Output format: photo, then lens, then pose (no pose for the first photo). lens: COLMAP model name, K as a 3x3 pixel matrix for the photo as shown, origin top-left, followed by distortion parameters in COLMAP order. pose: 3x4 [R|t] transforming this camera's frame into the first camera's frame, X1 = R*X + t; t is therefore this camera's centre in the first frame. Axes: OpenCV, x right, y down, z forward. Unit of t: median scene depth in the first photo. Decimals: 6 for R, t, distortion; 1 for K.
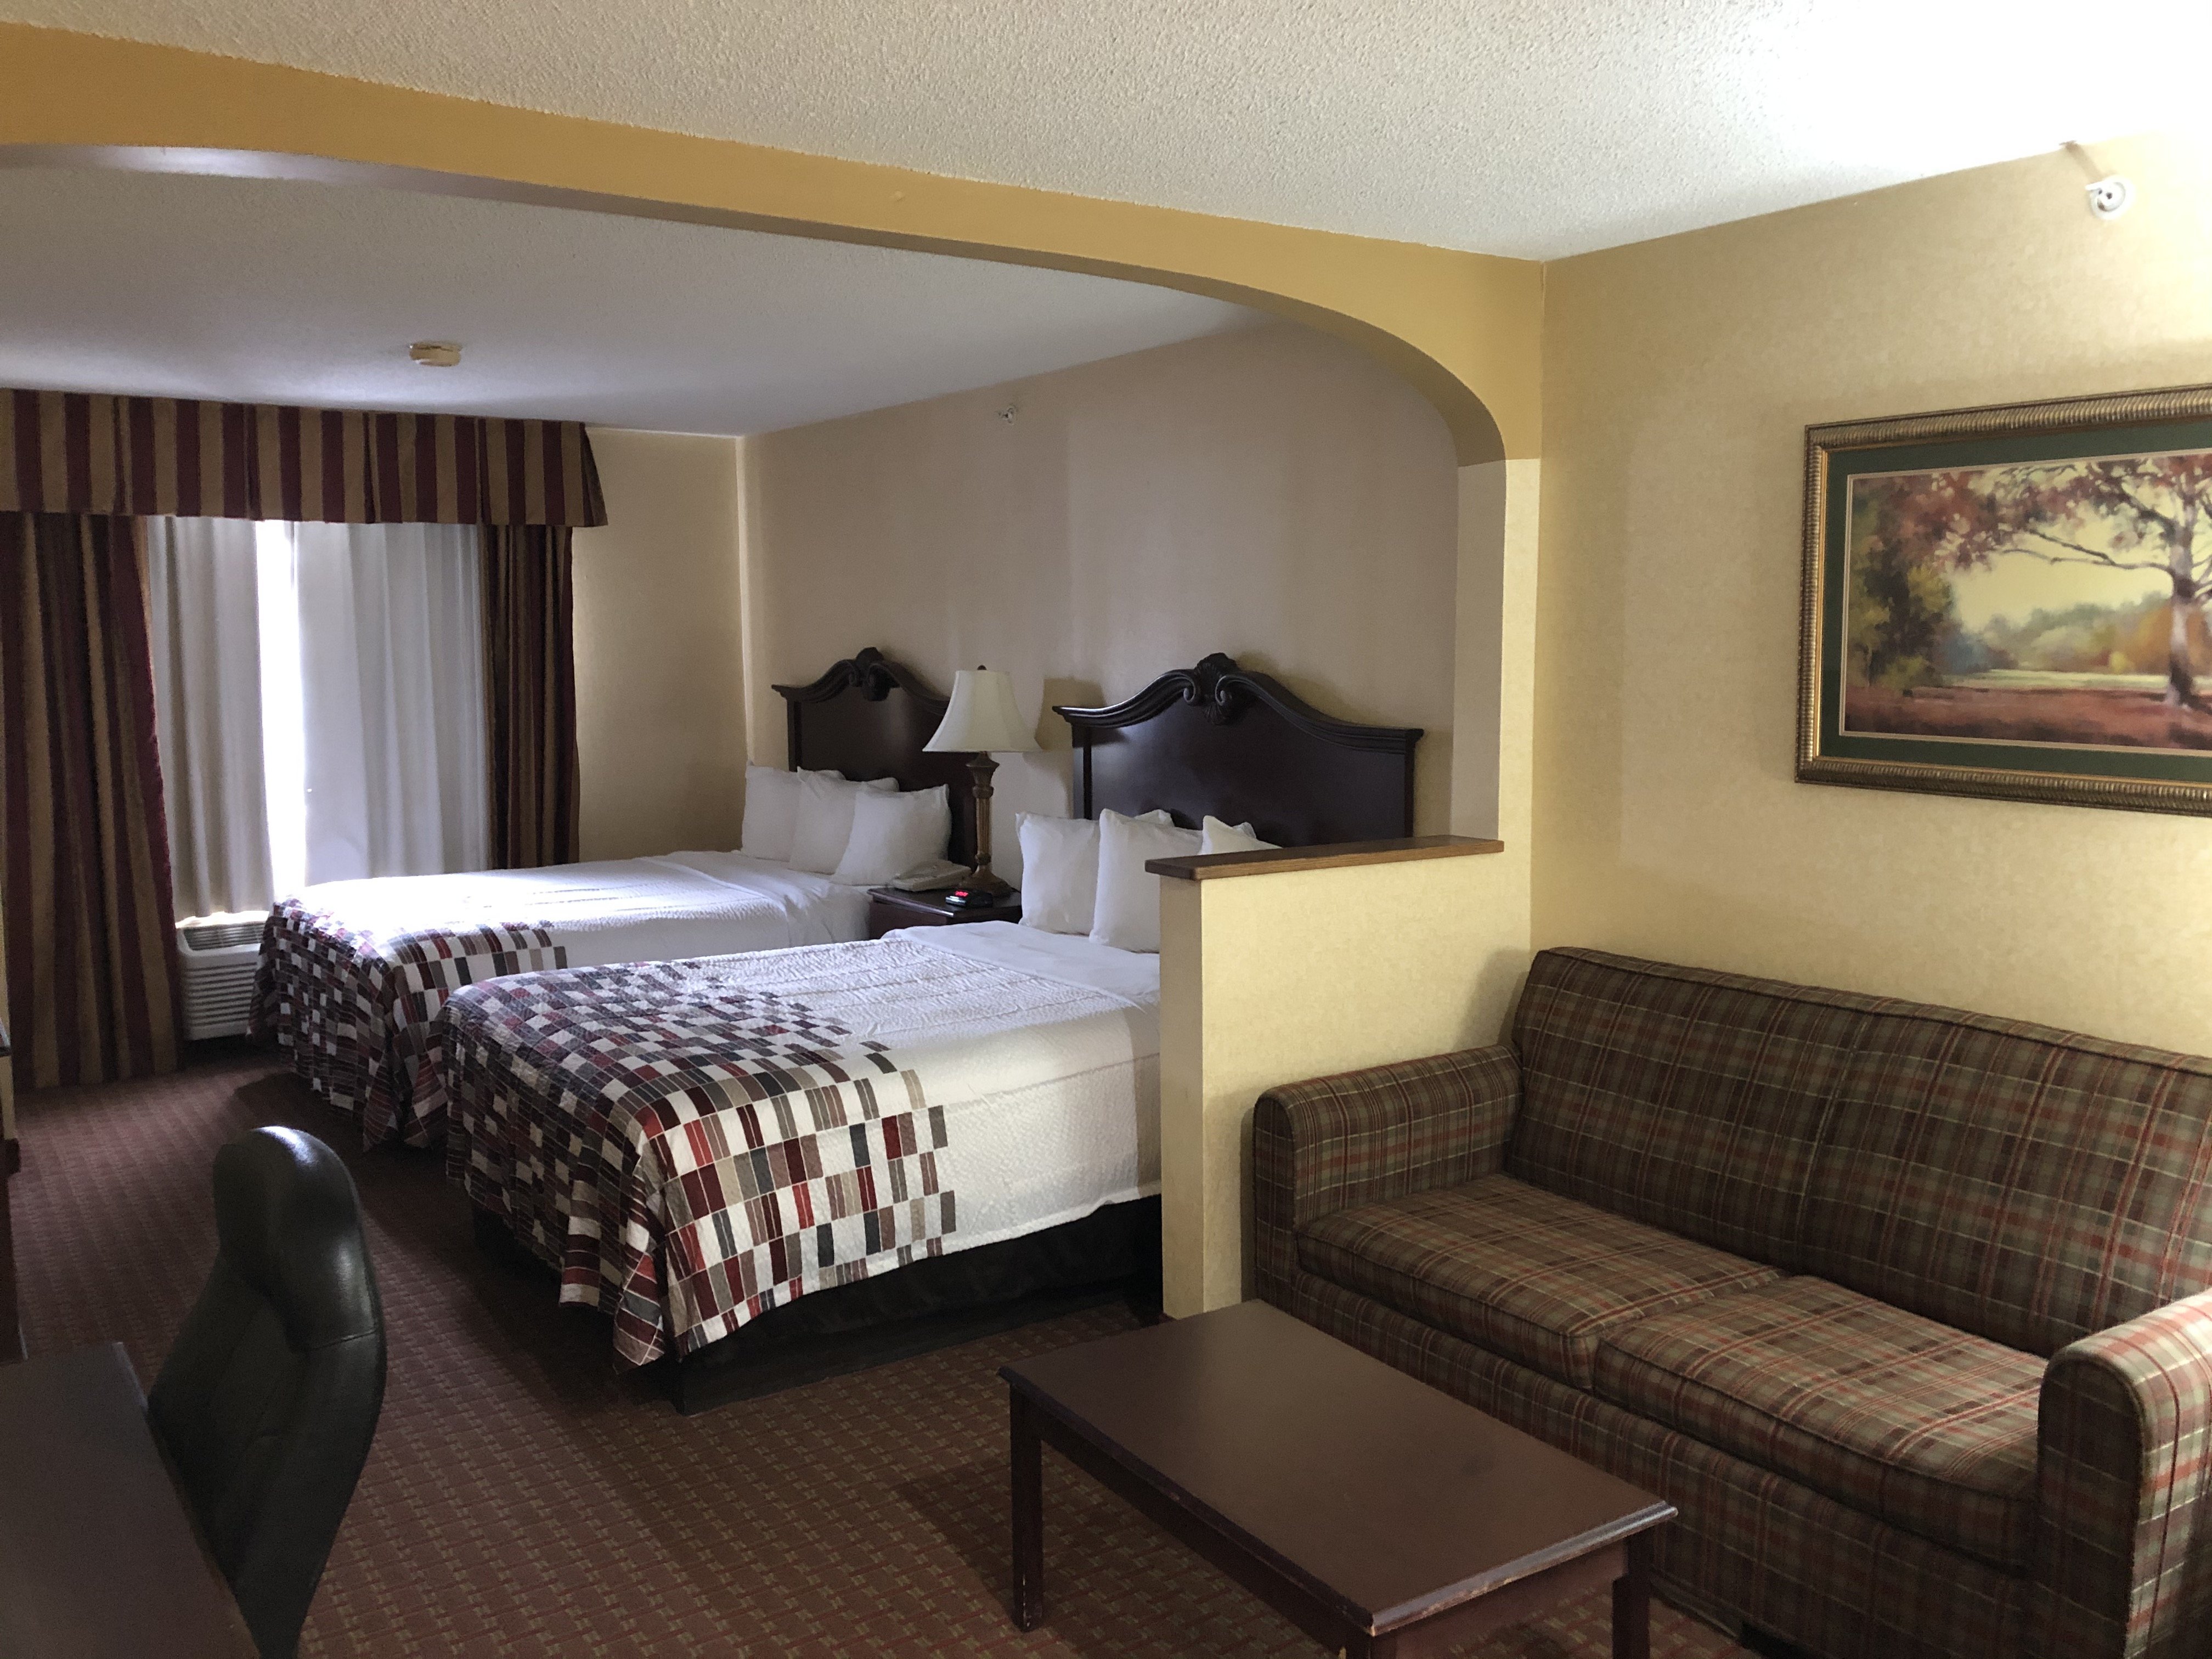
lens RADIAL K [[1814.6, 0, 1106.0], [0, 1814.6, 829.5], [0, 0, 1]] dist [0.056754, 0.000722]
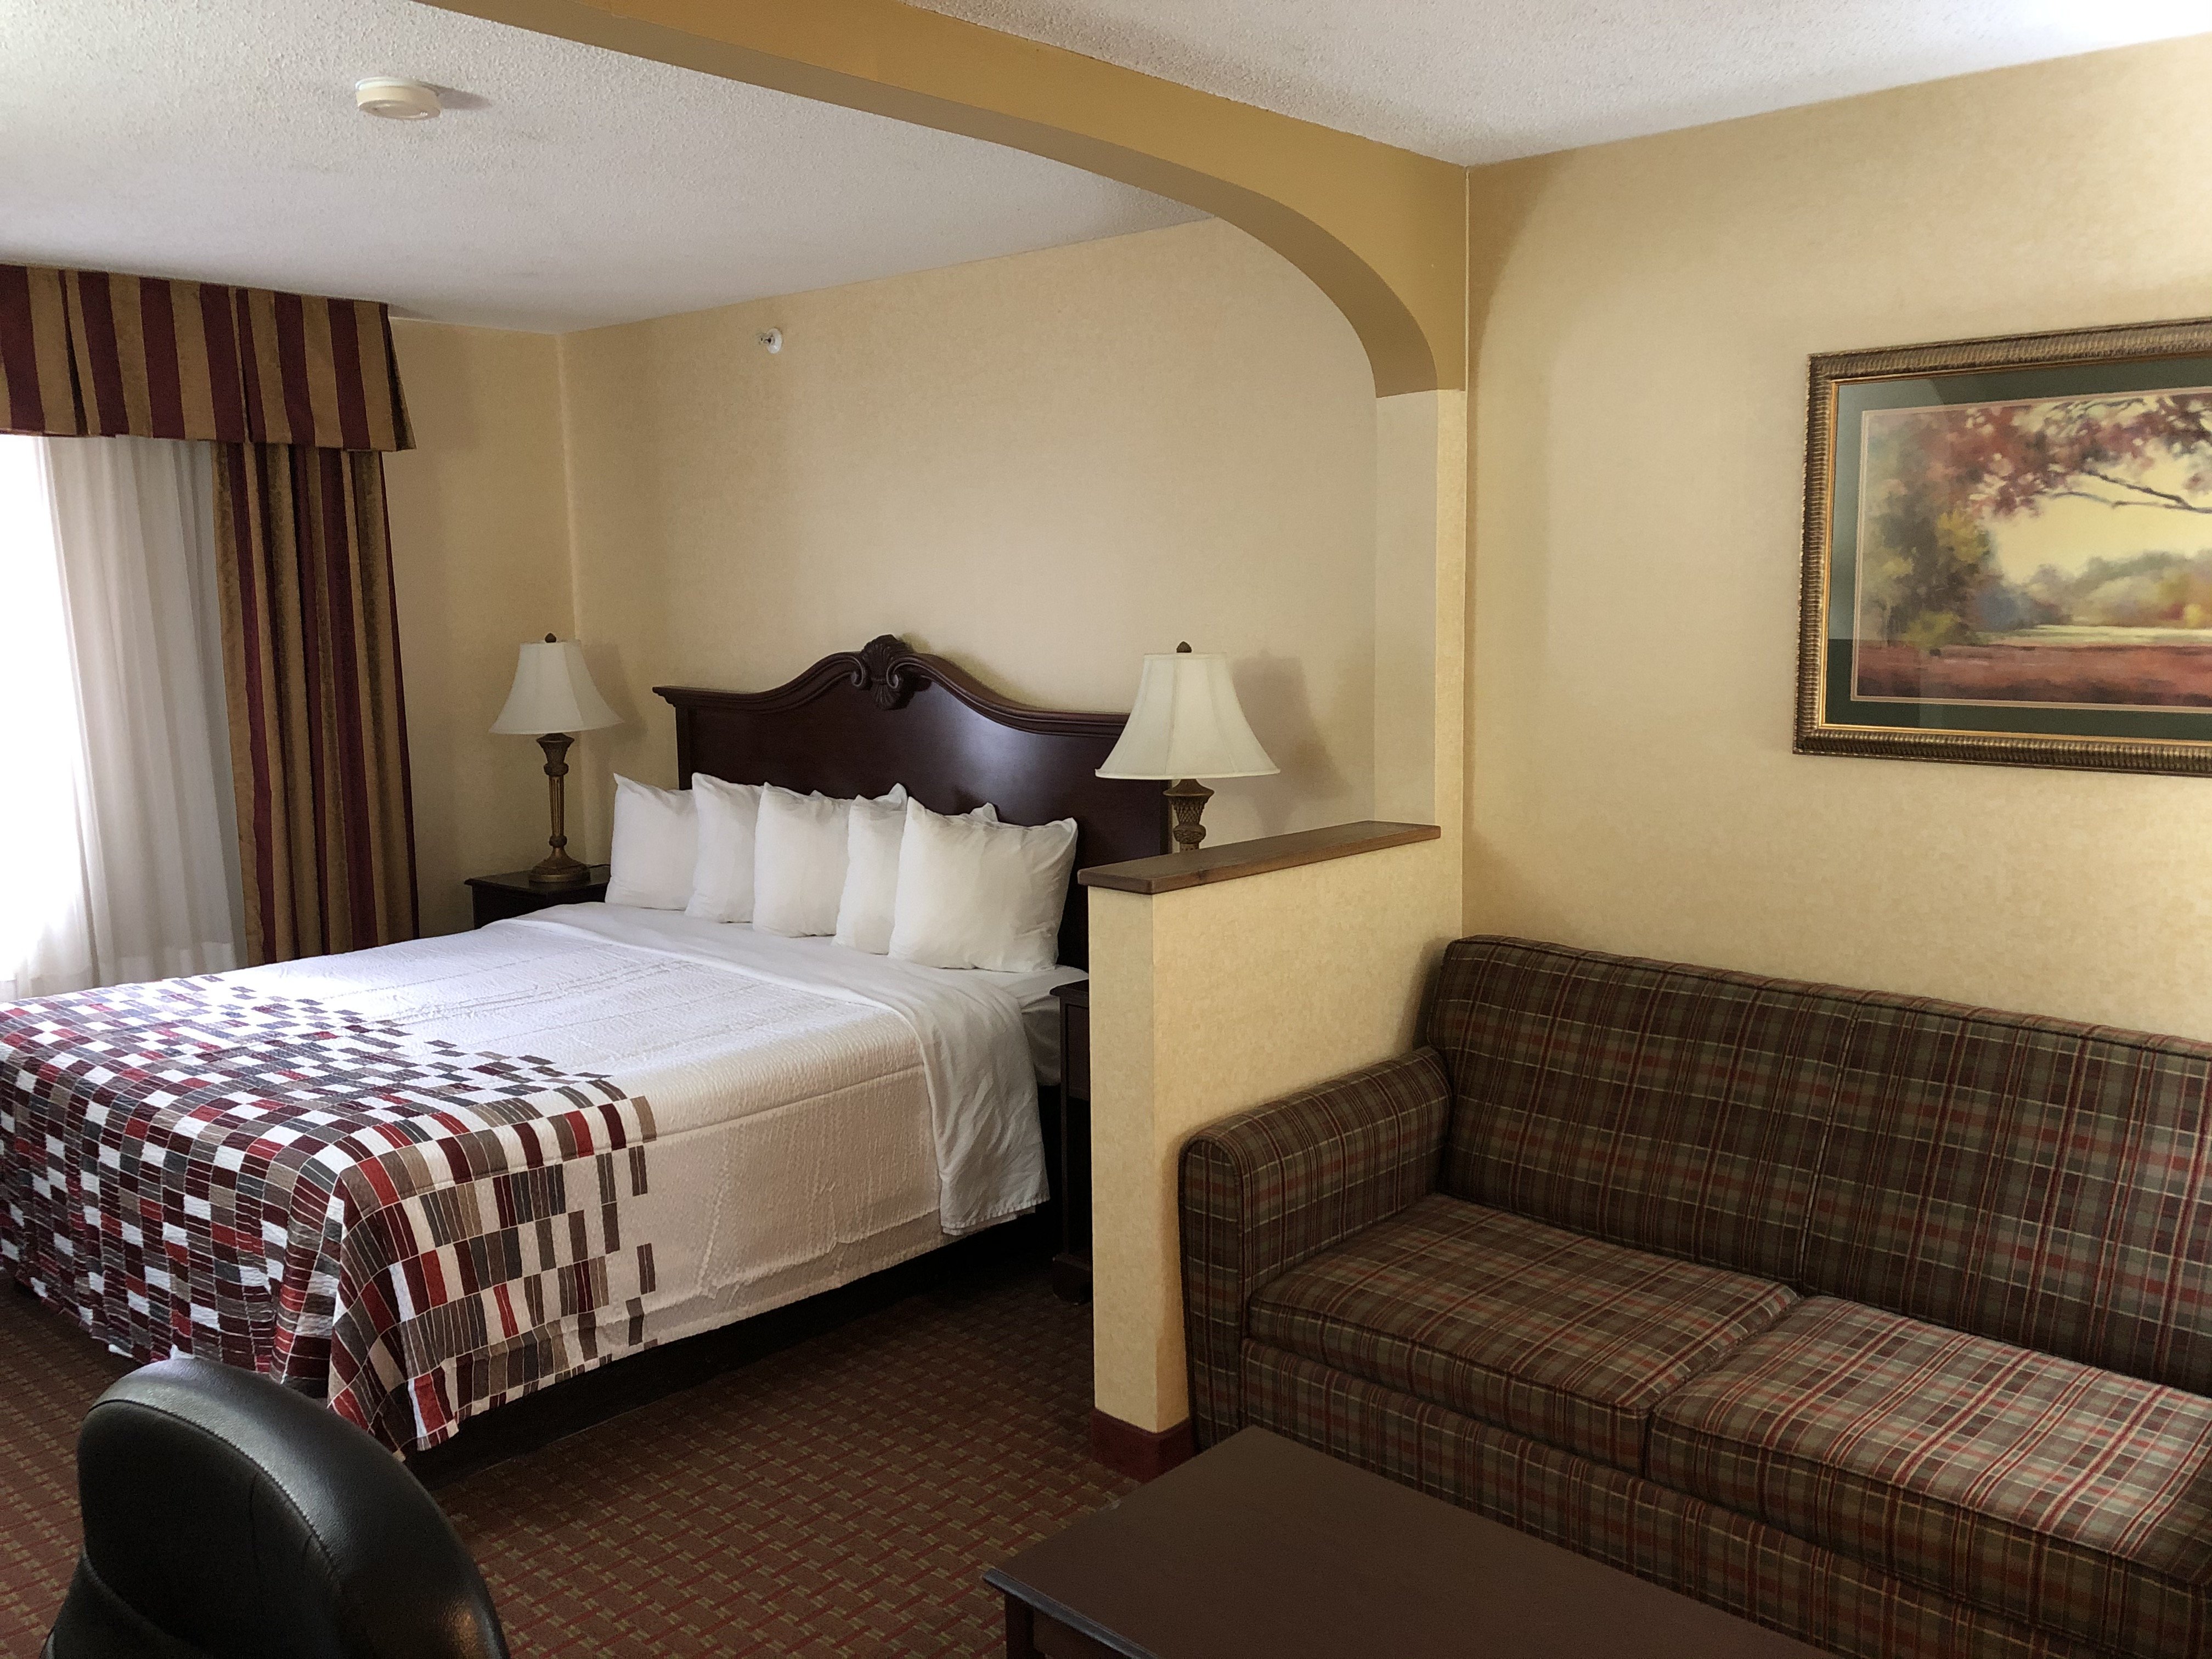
lens RADIAL K [[1777.7, 0, 1111.6], [0, 1777.7, 795.0], [0, 0, 1]] dist [0.057134, 0.002405]
pose [[0.967300, -0.039254, 0.250579, -0.189275], [0.038070, 0.999229, 0.009573, -0.029338], [-0.250762, 0.000280, 0.968049, 0.252500]]
